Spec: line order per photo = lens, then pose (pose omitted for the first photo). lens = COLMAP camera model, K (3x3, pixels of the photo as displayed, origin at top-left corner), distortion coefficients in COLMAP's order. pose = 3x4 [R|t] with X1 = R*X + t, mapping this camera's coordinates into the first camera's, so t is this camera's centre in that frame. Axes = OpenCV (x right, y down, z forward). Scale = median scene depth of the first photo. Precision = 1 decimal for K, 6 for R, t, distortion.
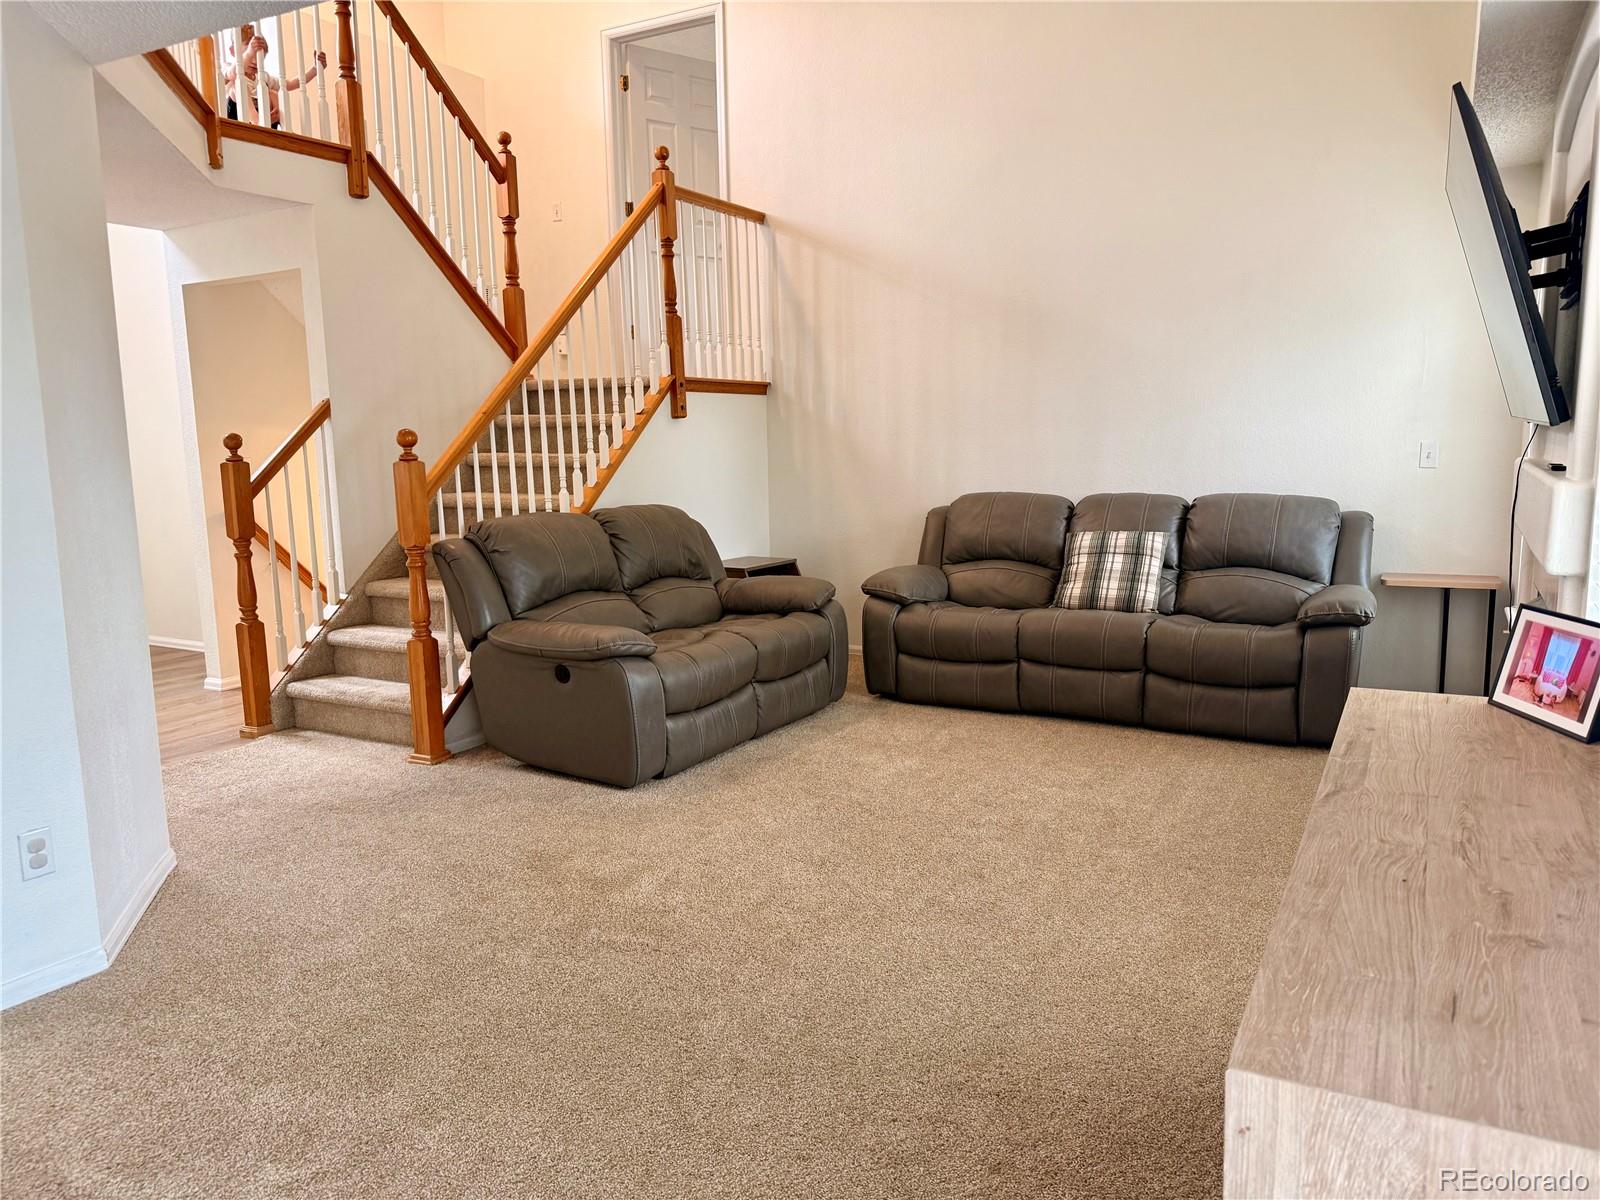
lens RADIAL K [[1109.6, 0, 801.8], [0, 1109.6, 604.1], [0, 0, 1]] dist [0.069986, -0.000825]
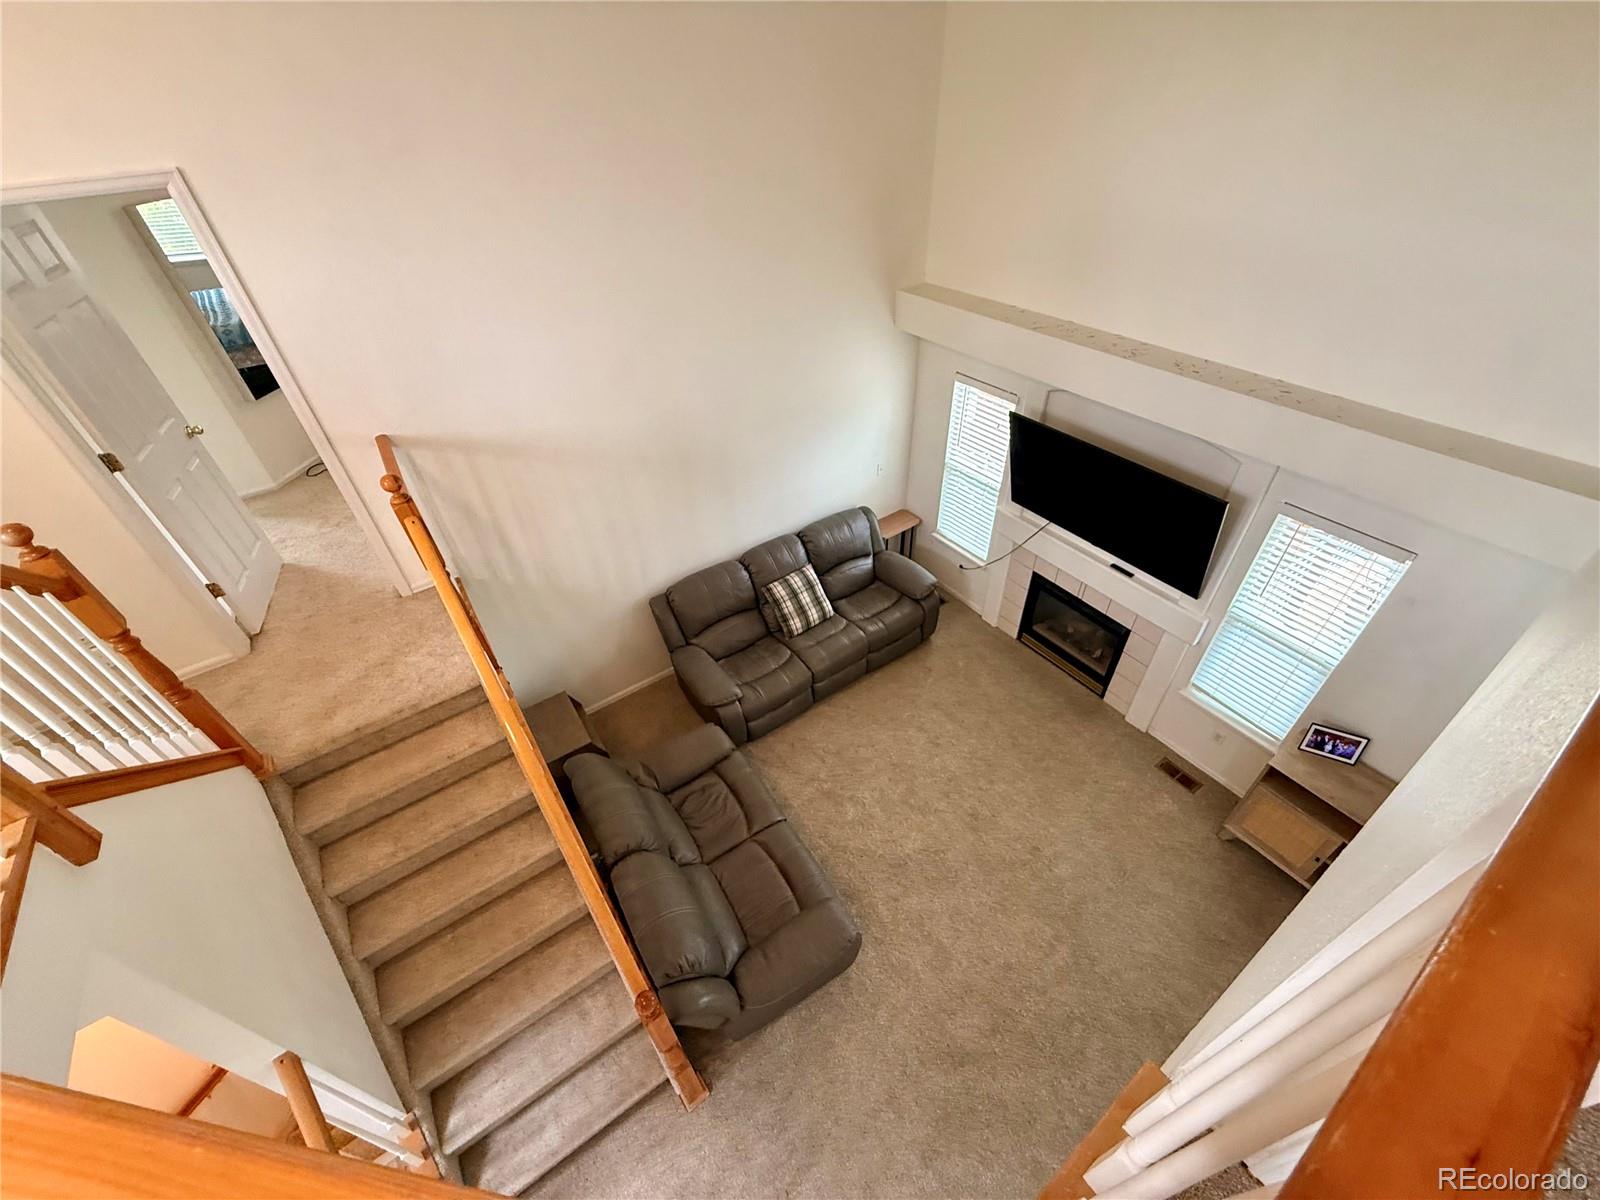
lens RADIAL K [[639.7, 0, 793.5], [0, 639.7, 598.3], [0, 0, 1]] dist [0.000158, 0.000837]
pose [[0.442027, -0.584033, 0.680821, -0.387625], [0.172067, 0.800109, 0.574646, -0.595518], [-0.880344, -0.136862, 0.454163, 0.571448]]
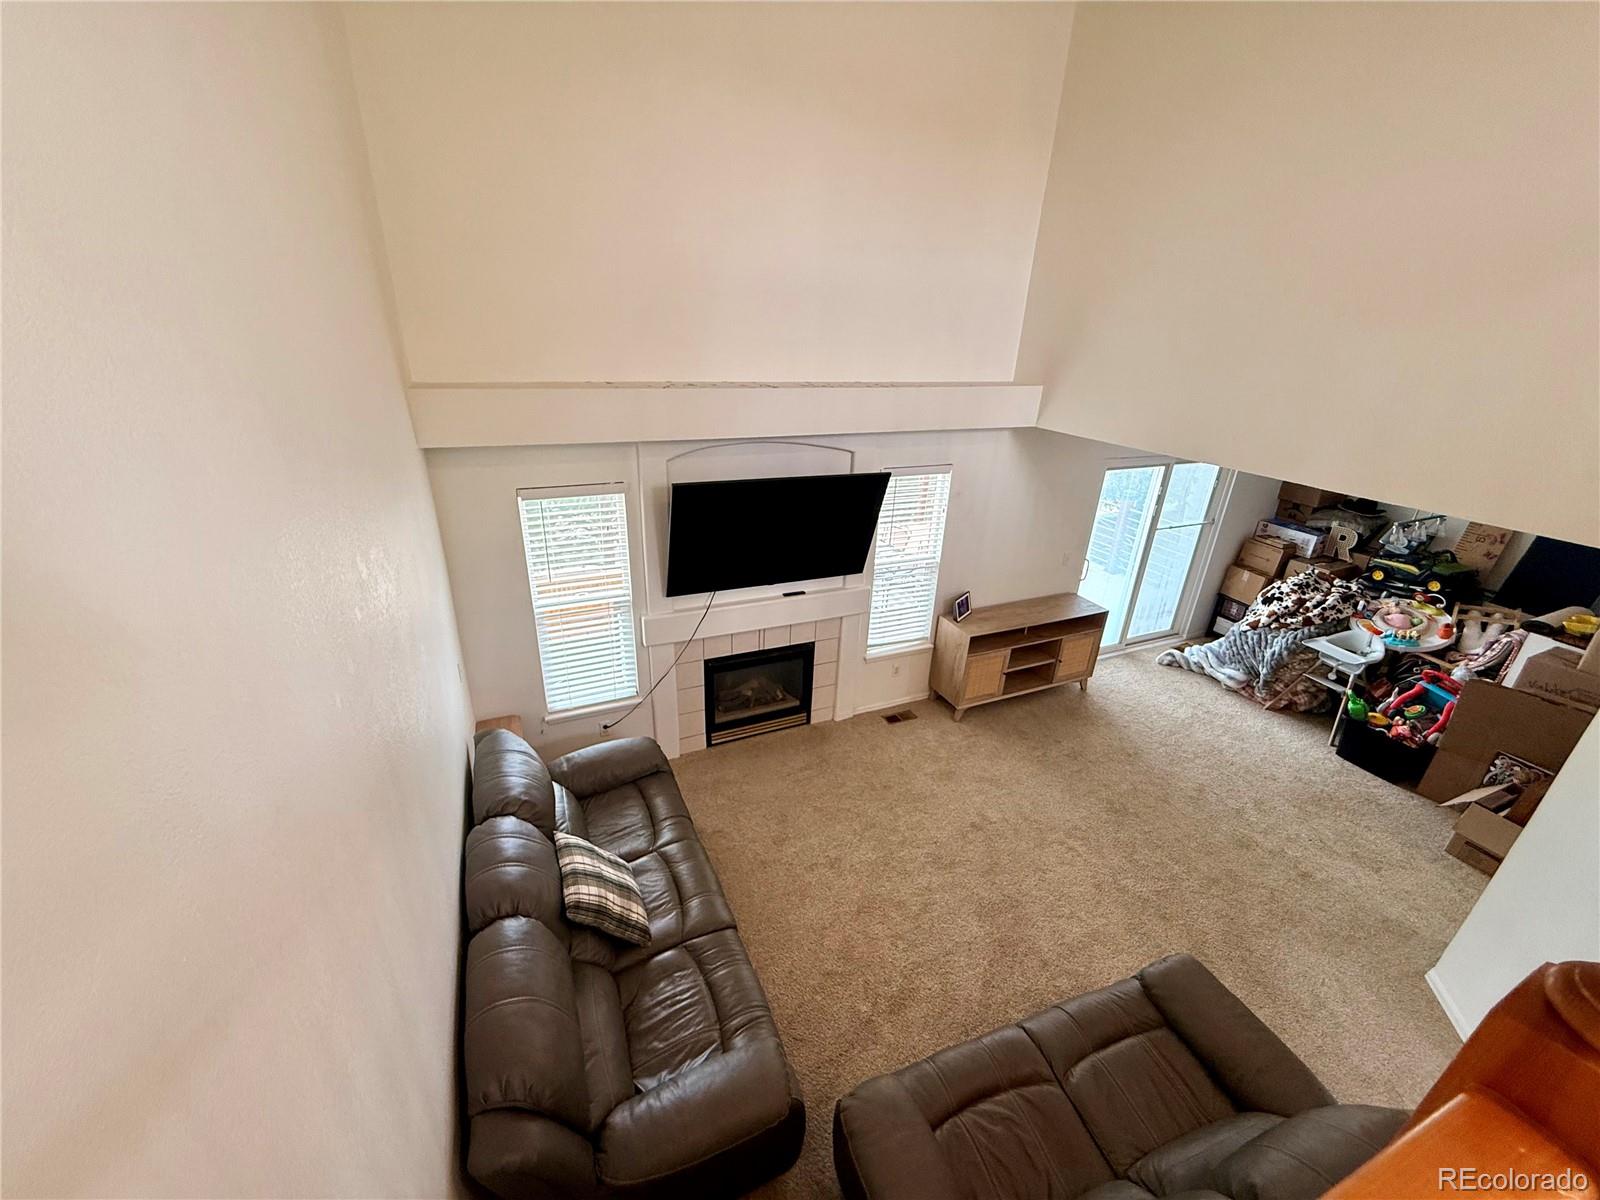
lens RADIAL K [[639.7, 0, 794.8], [0, 639.7, 594.5], [0, 0, 1]] dist [0.000158, 0.000837]
pose [[-0.797522, -0.249129, 0.549448, -0.090300], [0.069495, 0.866753, 0.493872, -0.502027], [-0.599273, 0.432058, -0.673942, 1.166489]]
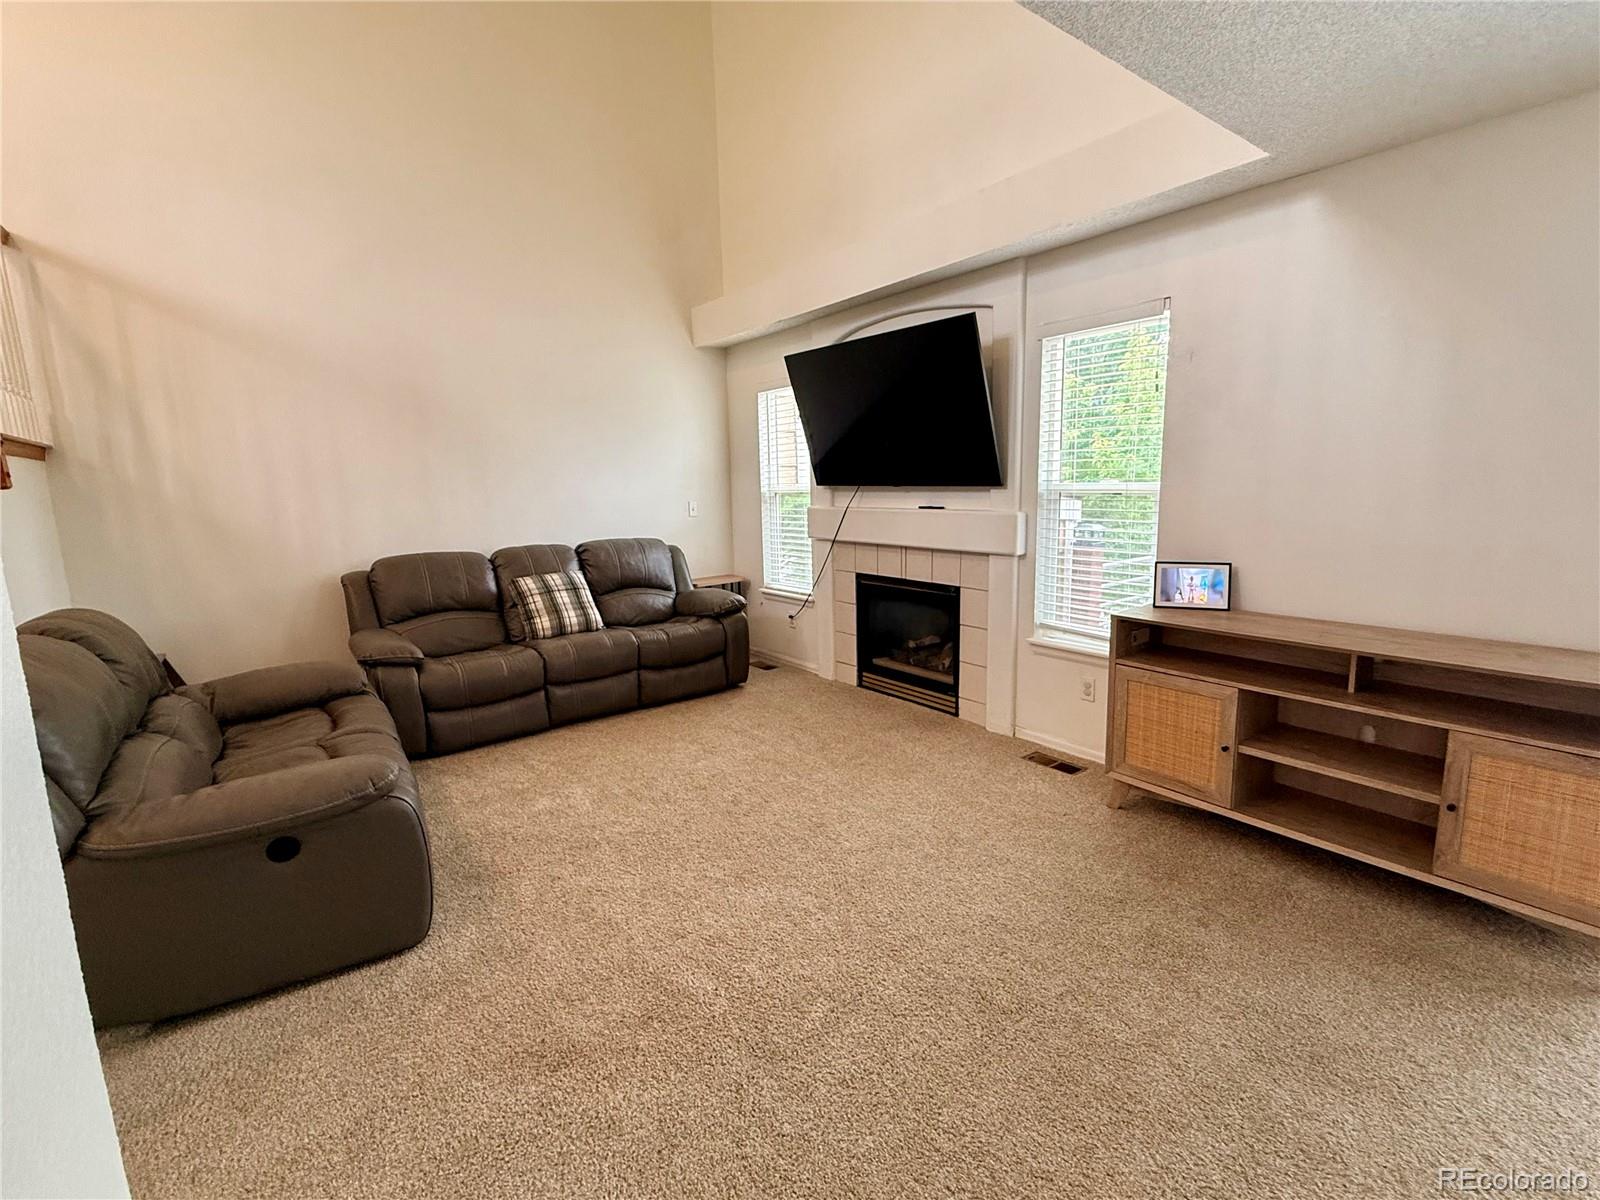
lens RADIAL K [[723.1, 0, 799.5], [0, 723.1, 598.9], [0, 0, 1]] dist [-0.003267, 0.000615]
pose [[0.403224, -0.141973, 0.904021, -0.372598], [0.157684, 0.983895, 0.084185, -0.062996], [-0.901413, 0.108604, 0.419117, 0.392913]]
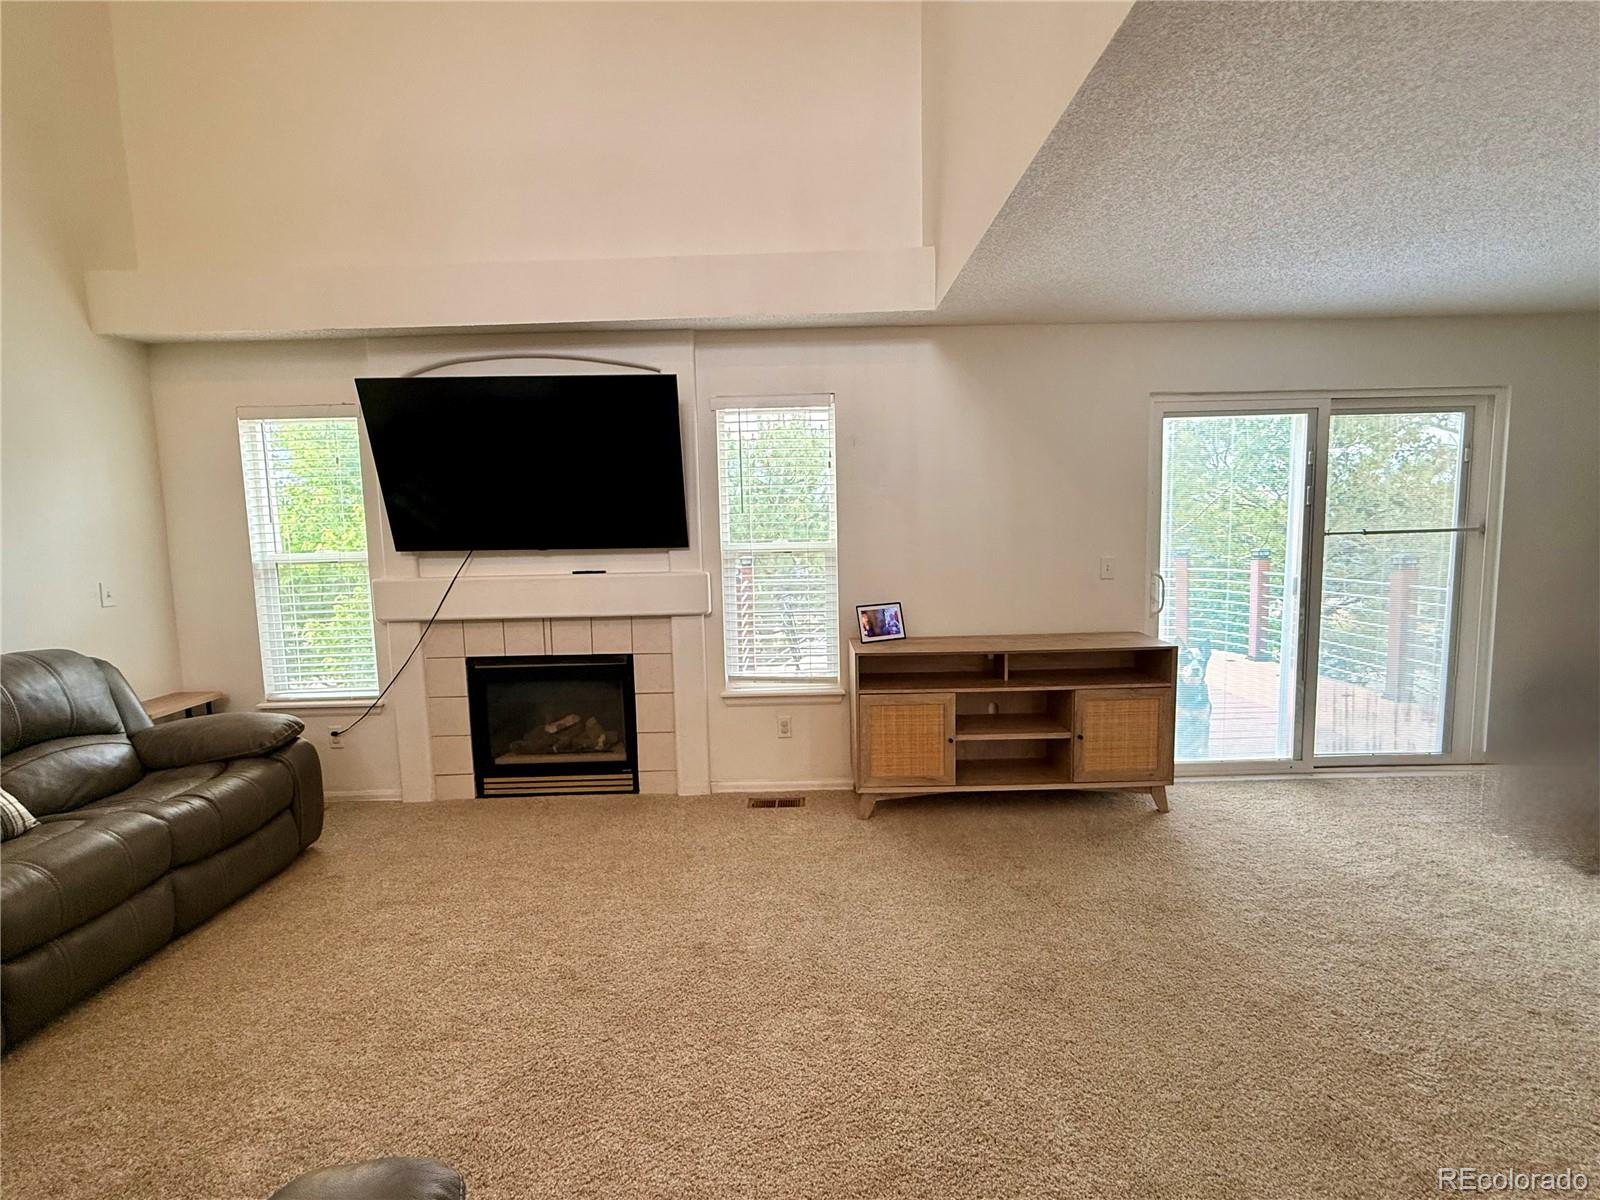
lens RADIAL K [[723.1, 0, 800.8], [0, 723.1, 597.3], [0, 0, 1]] dist [-0.003267, 0.000615]
pose [[-0.488276, -0.060065, 0.870619, -0.318176], [0.165599, 0.973126, 0.160012, -0.125888], [-0.856833, 0.222303, -0.465208, 0.732547]]
